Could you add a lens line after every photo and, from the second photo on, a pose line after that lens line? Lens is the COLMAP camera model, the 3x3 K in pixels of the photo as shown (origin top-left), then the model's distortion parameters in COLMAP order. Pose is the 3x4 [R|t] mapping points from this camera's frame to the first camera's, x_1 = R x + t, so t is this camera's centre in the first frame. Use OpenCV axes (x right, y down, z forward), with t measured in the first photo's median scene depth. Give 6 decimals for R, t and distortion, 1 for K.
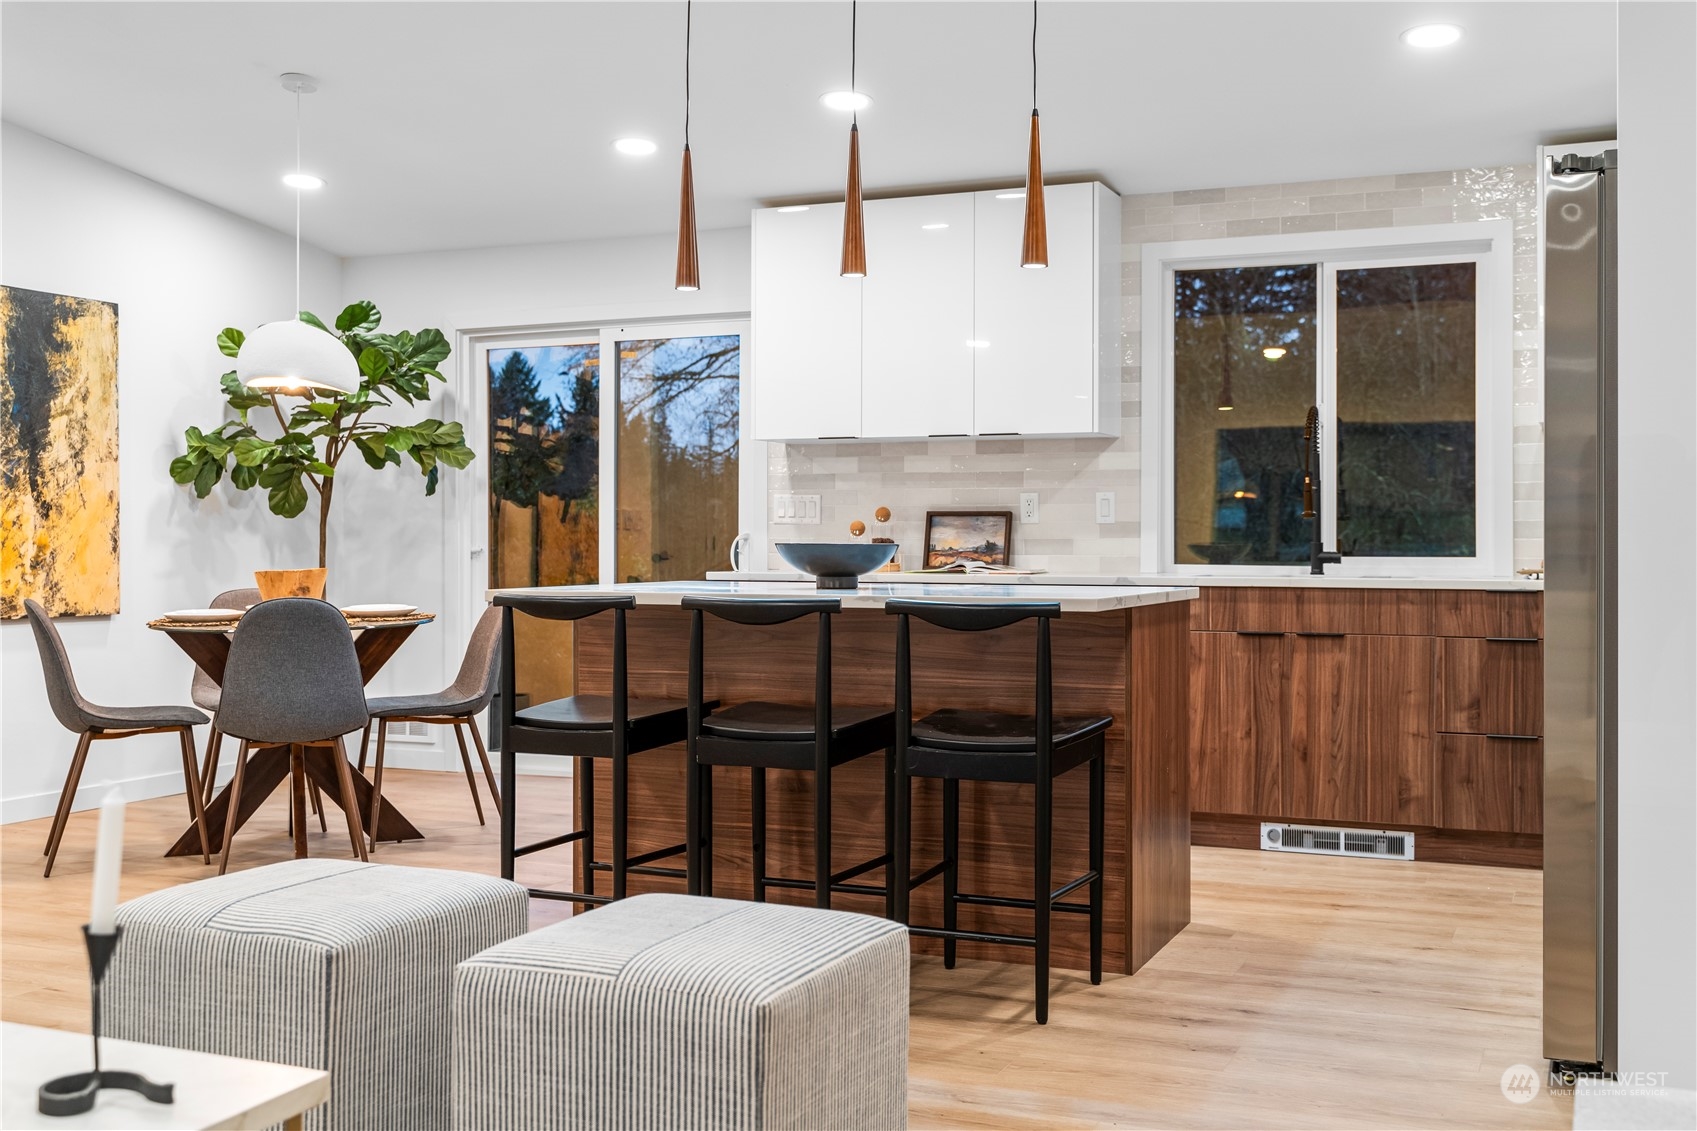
lens RADIAL K [[1754.3, 0, 845.0], [0, 1754.3, 524.2], [0, 0, 1]] dist [-0.003754, -0.028420]
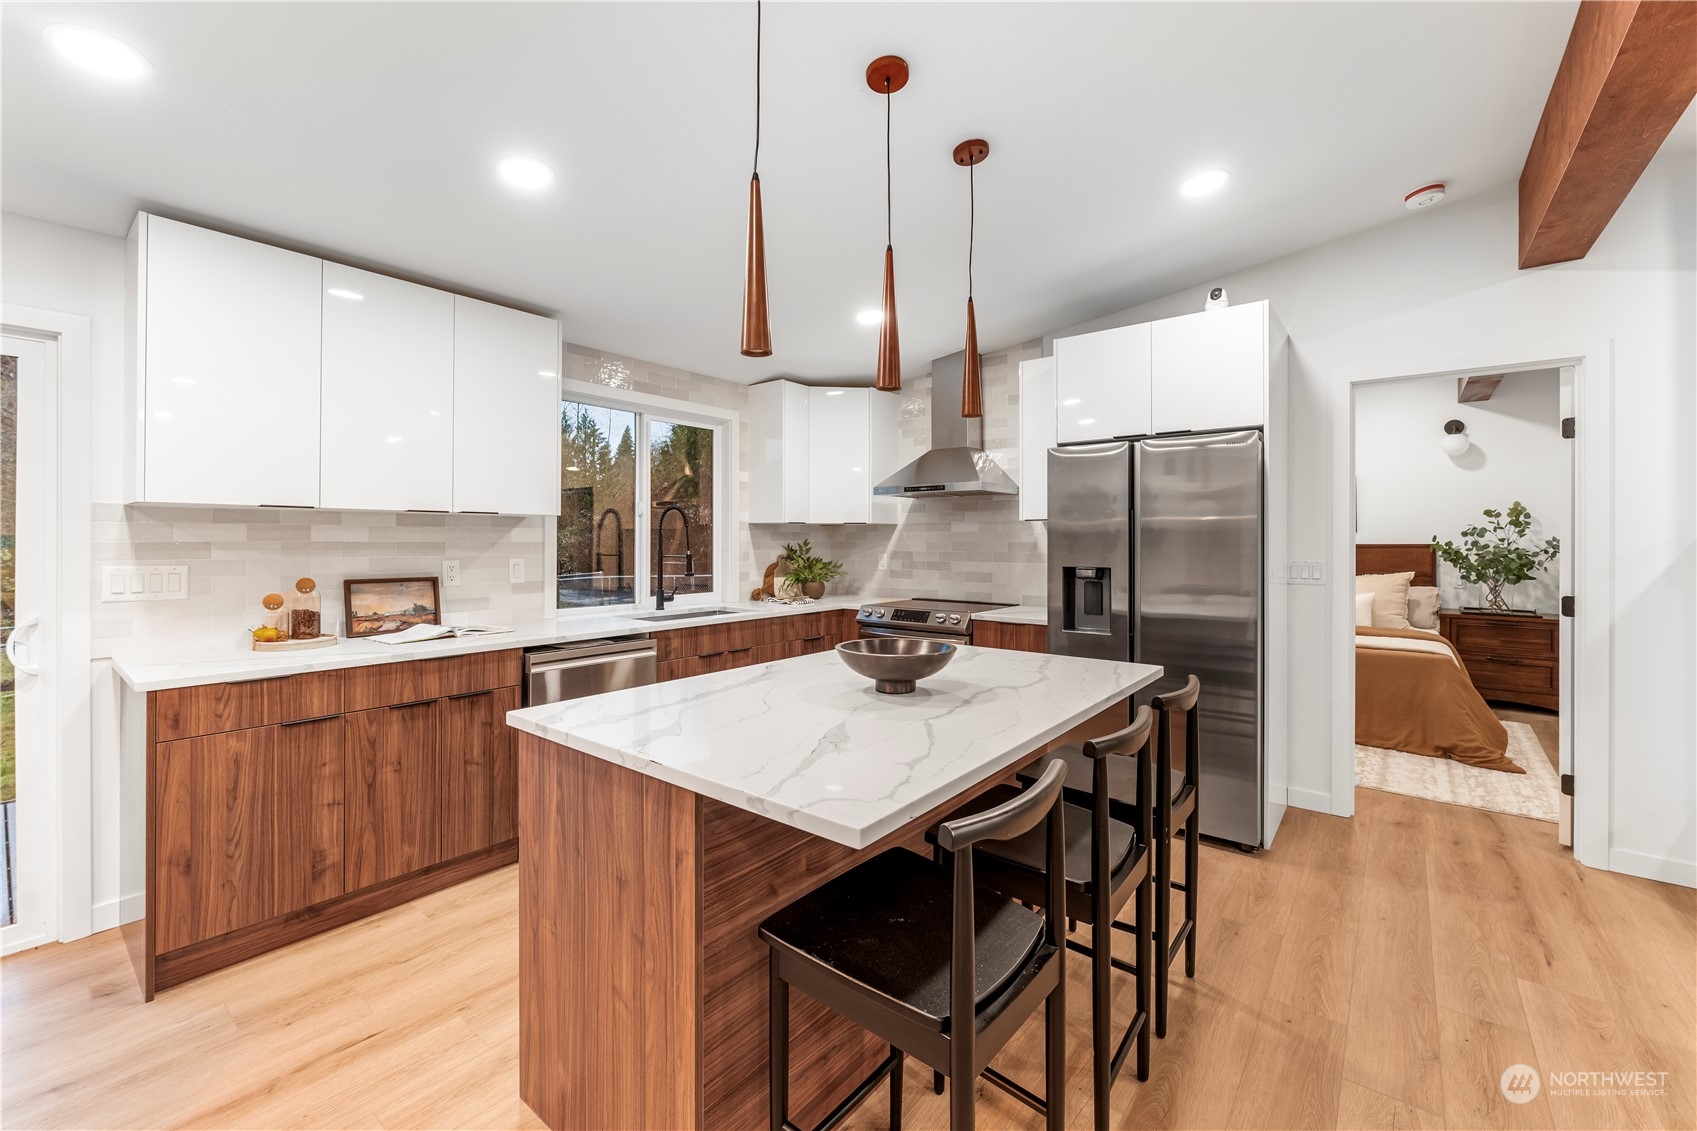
lens RADIAL K [[698.5, 0, 849.7], [0, 698.5, 538.7], [0, 0, 1]] dist [-0.001809, 0.000064]
pose [[0.263005, 0.002178, 0.964792, -0.288948], [-0.008134, 0.999967, -0.000040, -0.036135], [-0.964760, -0.007837, 0.263014, 0.643672]]
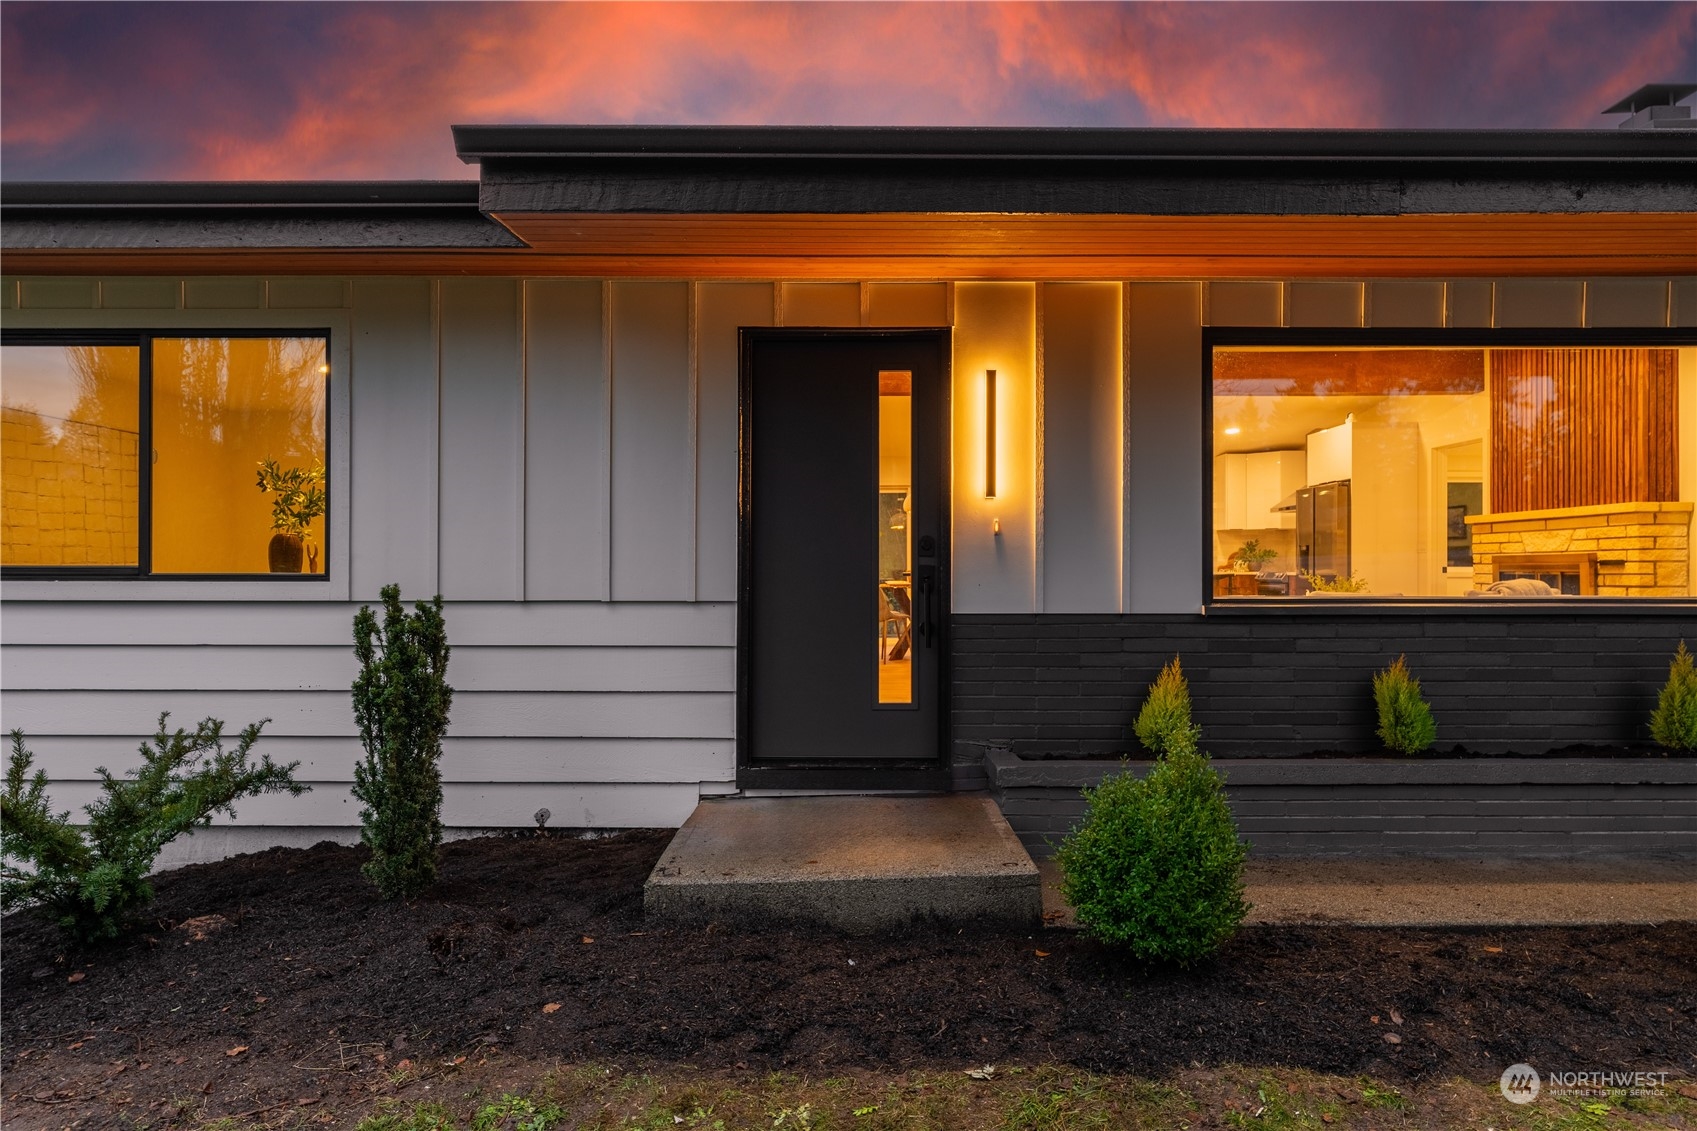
lens RADIAL K [[1040.2, 0, 848.5], [0, 1040.2, 565.5], [0, 0, 1]] dist [-0.001022, -0.000065]
pose [[0.917737, 0.003433, 0.397173, -1.048277], [-0.004874, 0.999985, 0.002620, 0.013831], [-0.397158, -0.004341, 0.917740, -0.596631]]
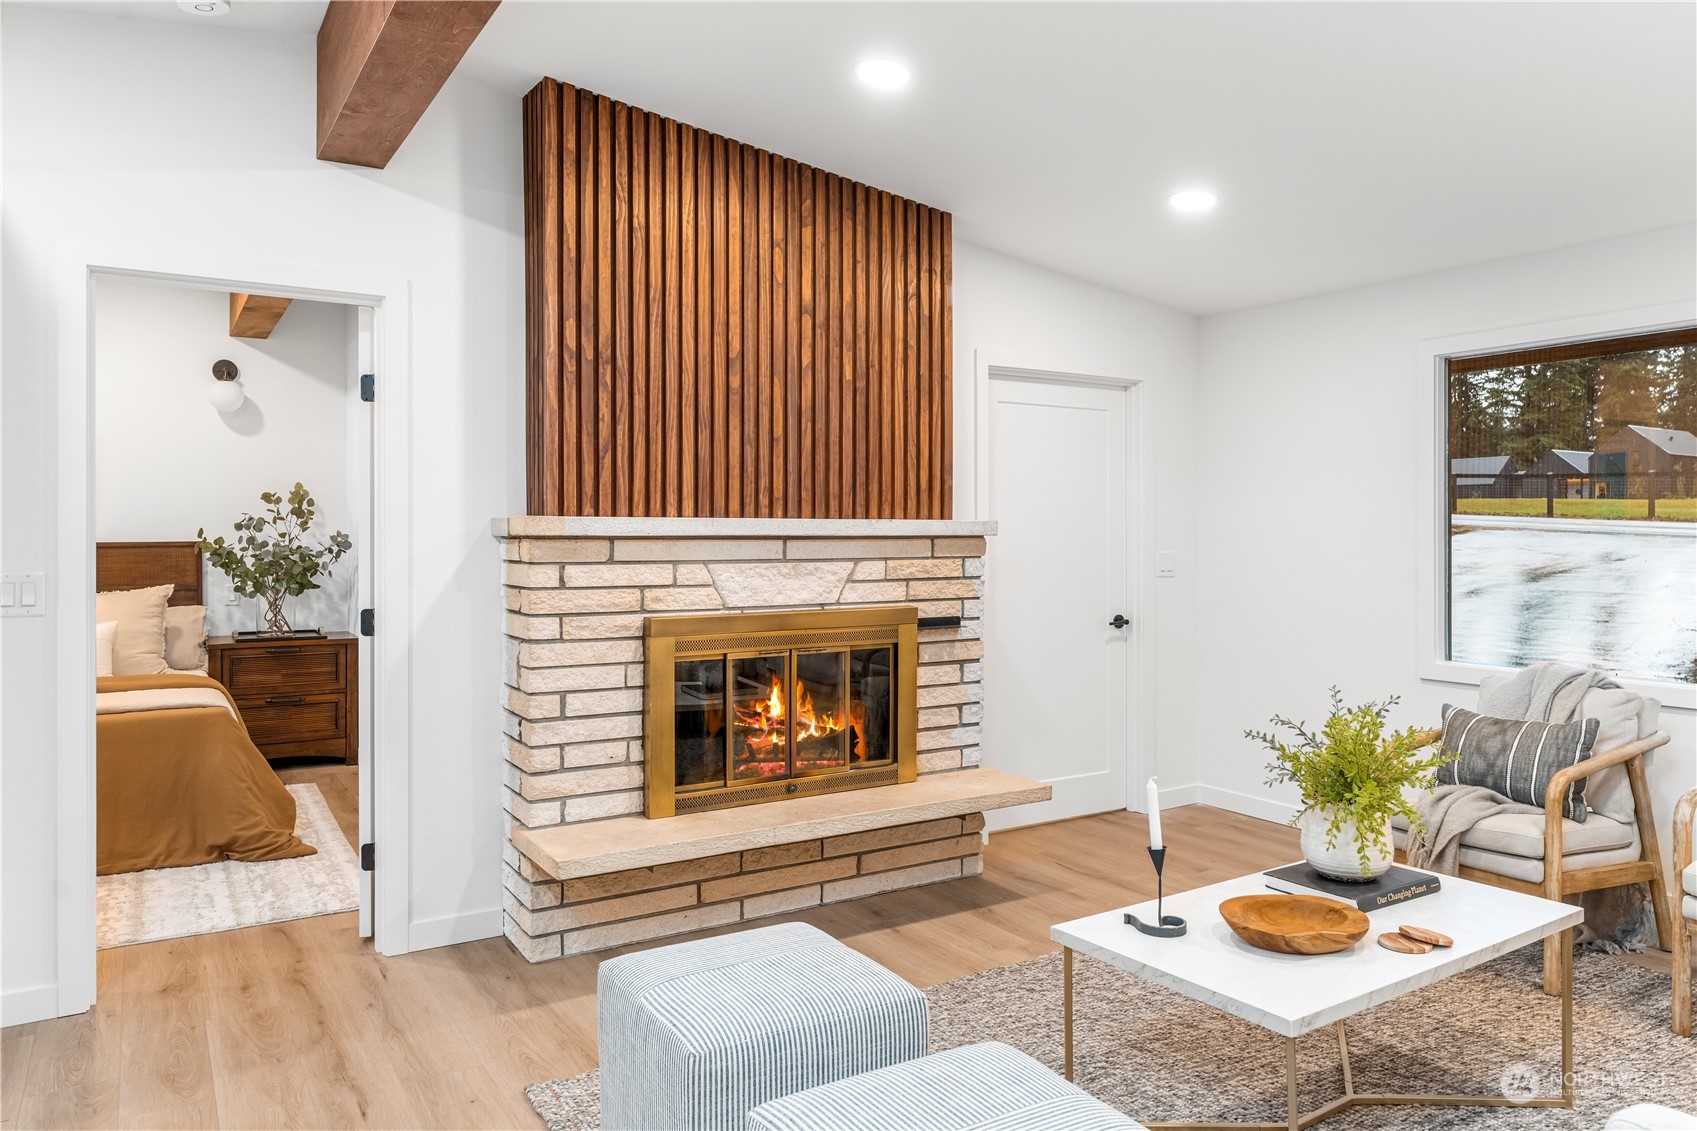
lens RADIAL K [[1136.8, 0, 845.9], [0, 1136.8, 538.2], [0, 0, 1]] dist [-0.001598, 0.000289]
pose [[-0.819164, -0.000139, 0.573559, -0.246010], [-0.002929, 0.999988, -0.003940, -0.035964], [-0.573552, -0.004908, -0.819155, 0.636889]]
